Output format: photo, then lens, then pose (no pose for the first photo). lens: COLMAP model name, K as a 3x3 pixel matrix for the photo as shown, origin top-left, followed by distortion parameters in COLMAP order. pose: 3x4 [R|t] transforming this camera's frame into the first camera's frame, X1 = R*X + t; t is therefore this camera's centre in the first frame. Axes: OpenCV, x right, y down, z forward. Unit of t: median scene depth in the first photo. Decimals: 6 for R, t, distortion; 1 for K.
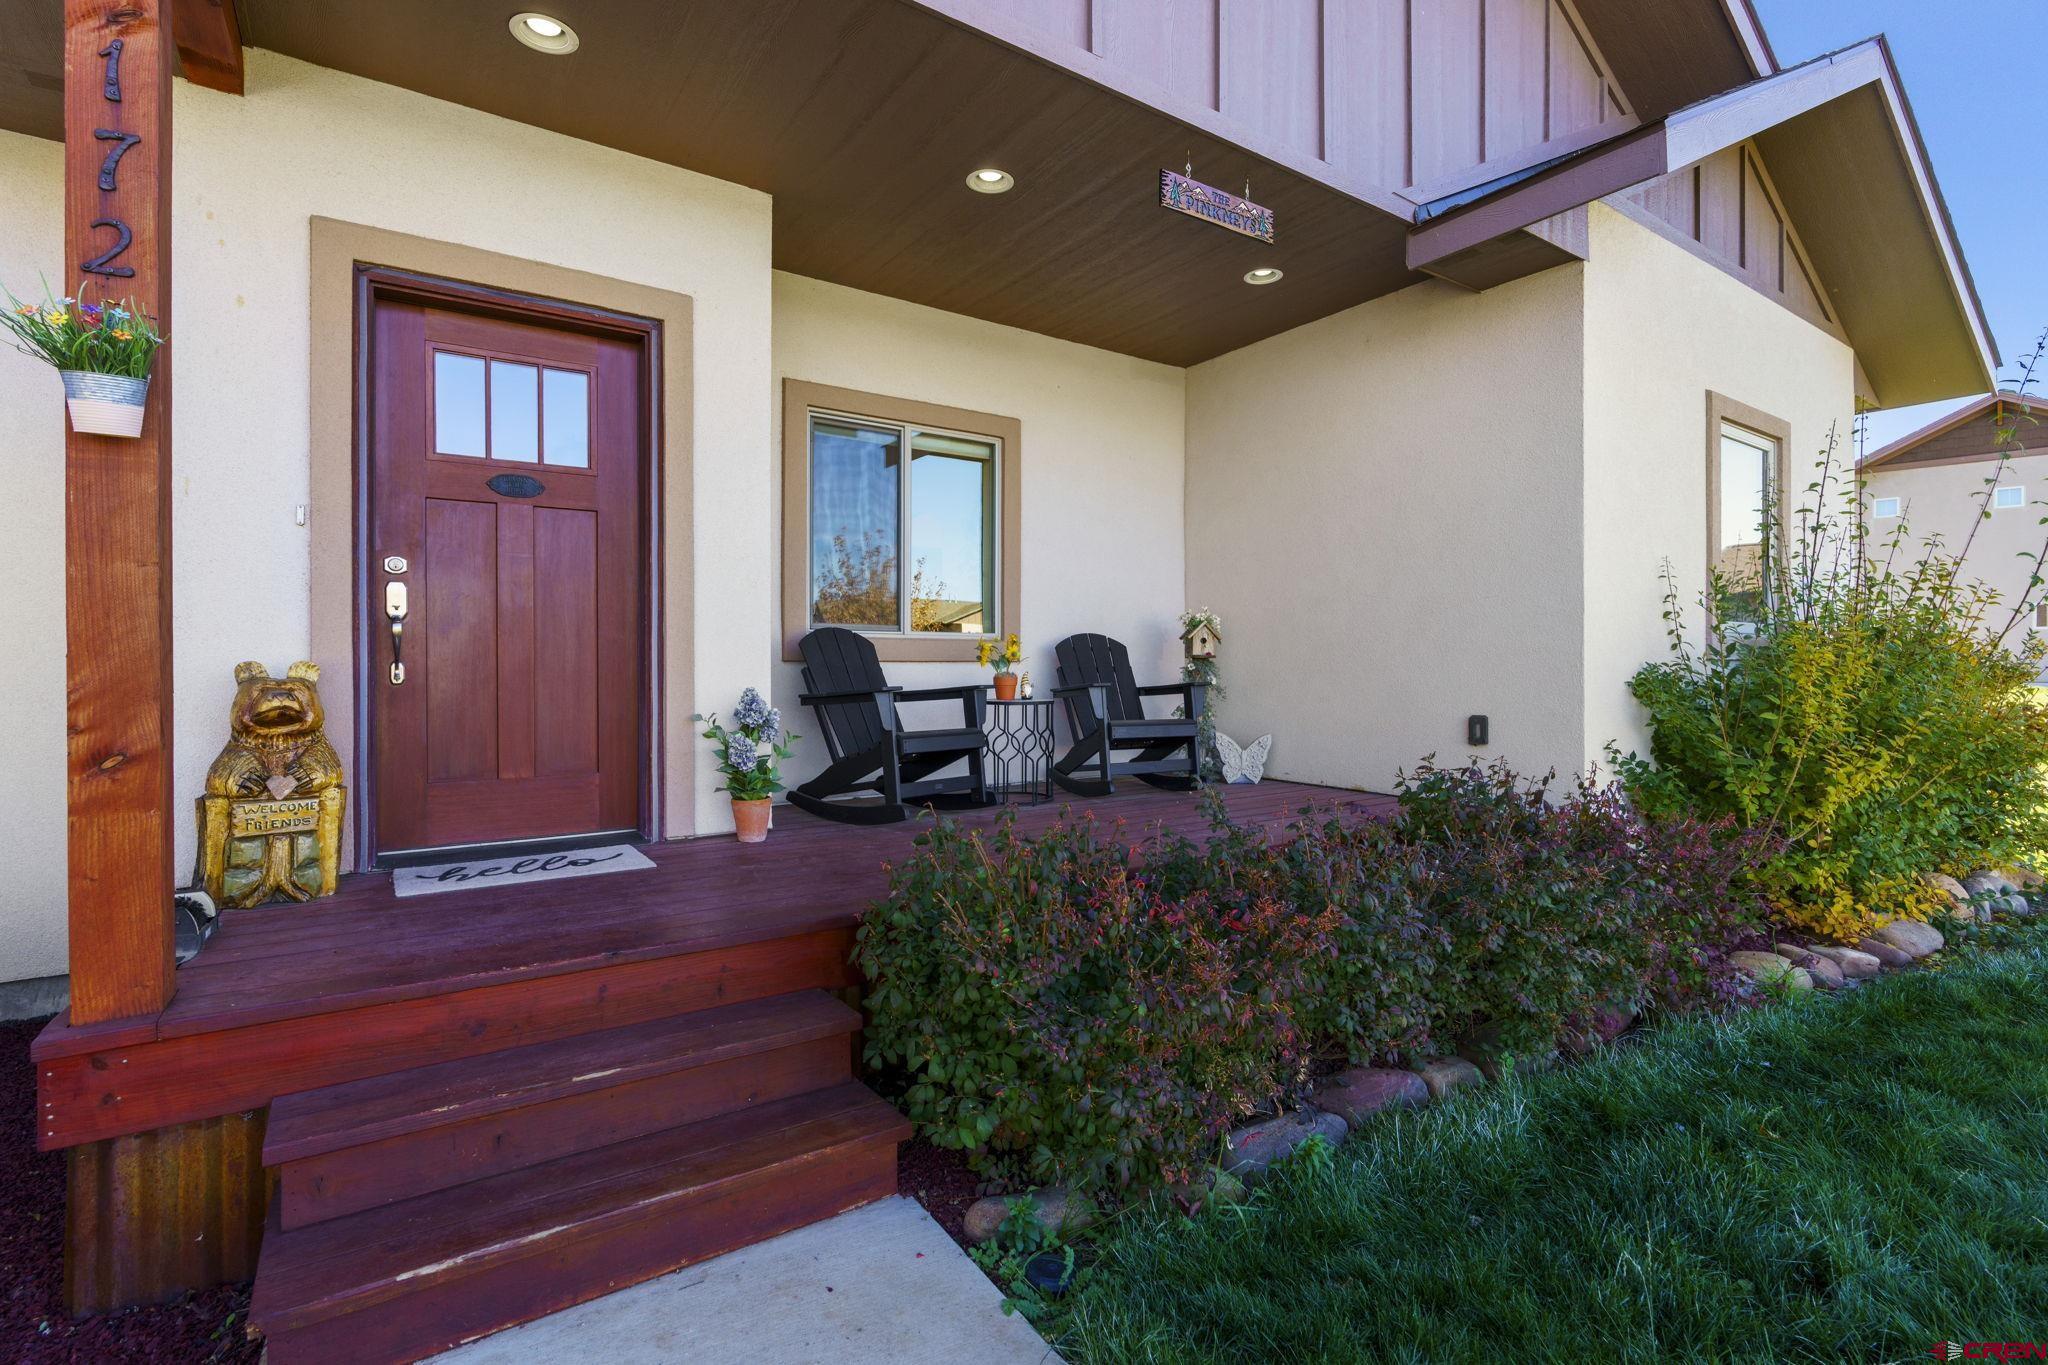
lens RADIAL K [[920.5, 0, 1033.7], [0, 920.5, 669.3], [0, 0, 1]] dist [-0.001514, 0.000116]
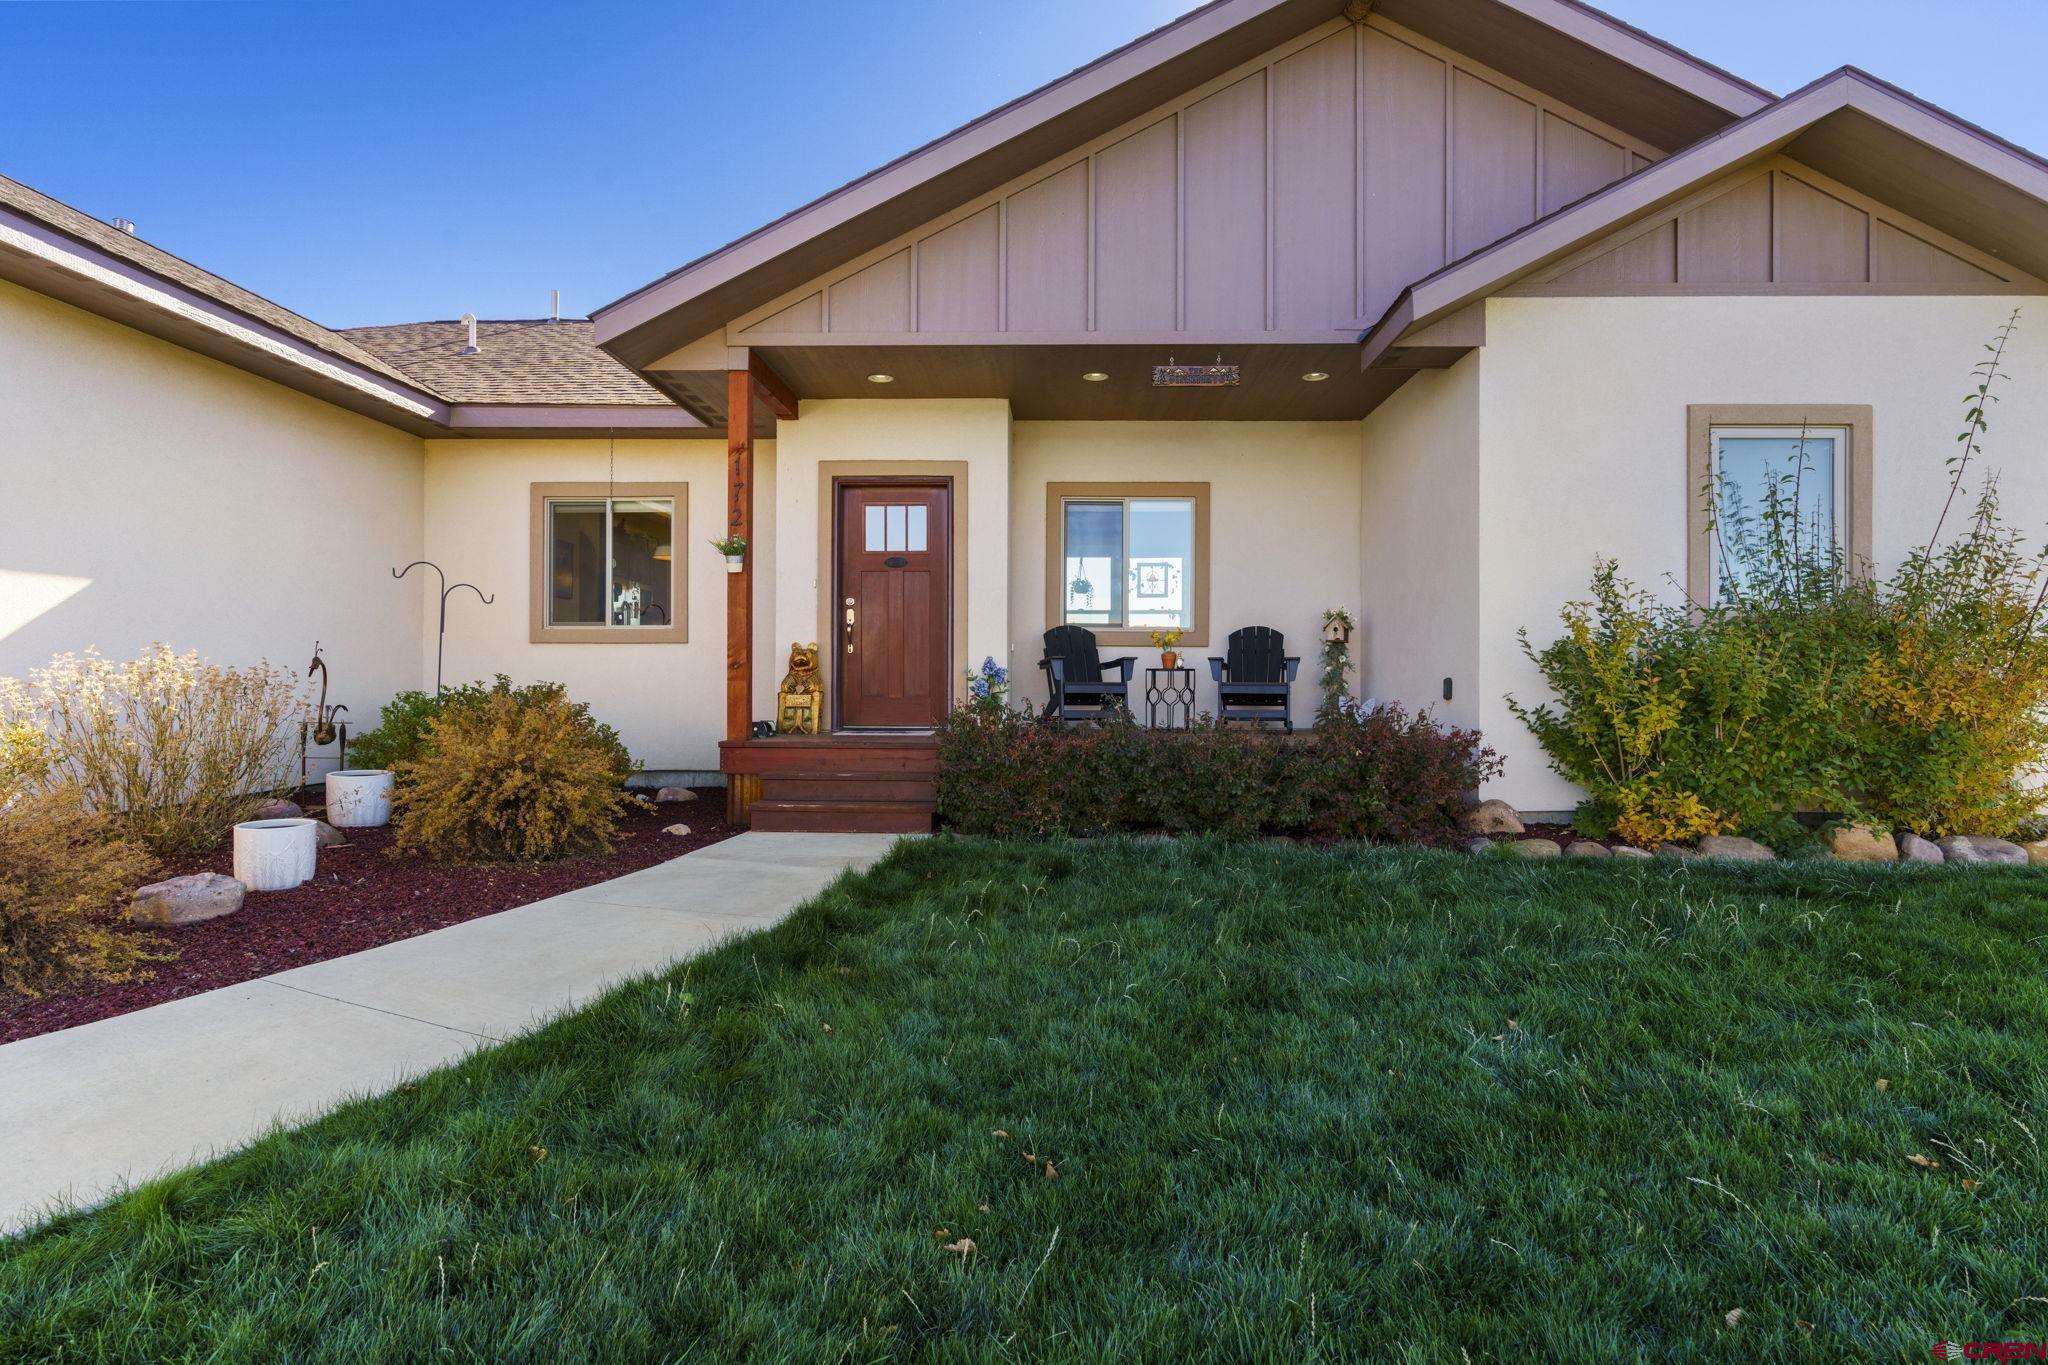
lens RADIAL K [[954.2, 0, 1017.1], [0, 954.2, 672.9], [0, 0, 1]] dist [-0.007417, 0.000619]
pose [[0.809351, 0.004129, -0.587311, 1.032112], [-0.007181, 0.999970, -0.002866, 0.067864], [0.587282, 0.006537, 0.809356, -0.675546]]
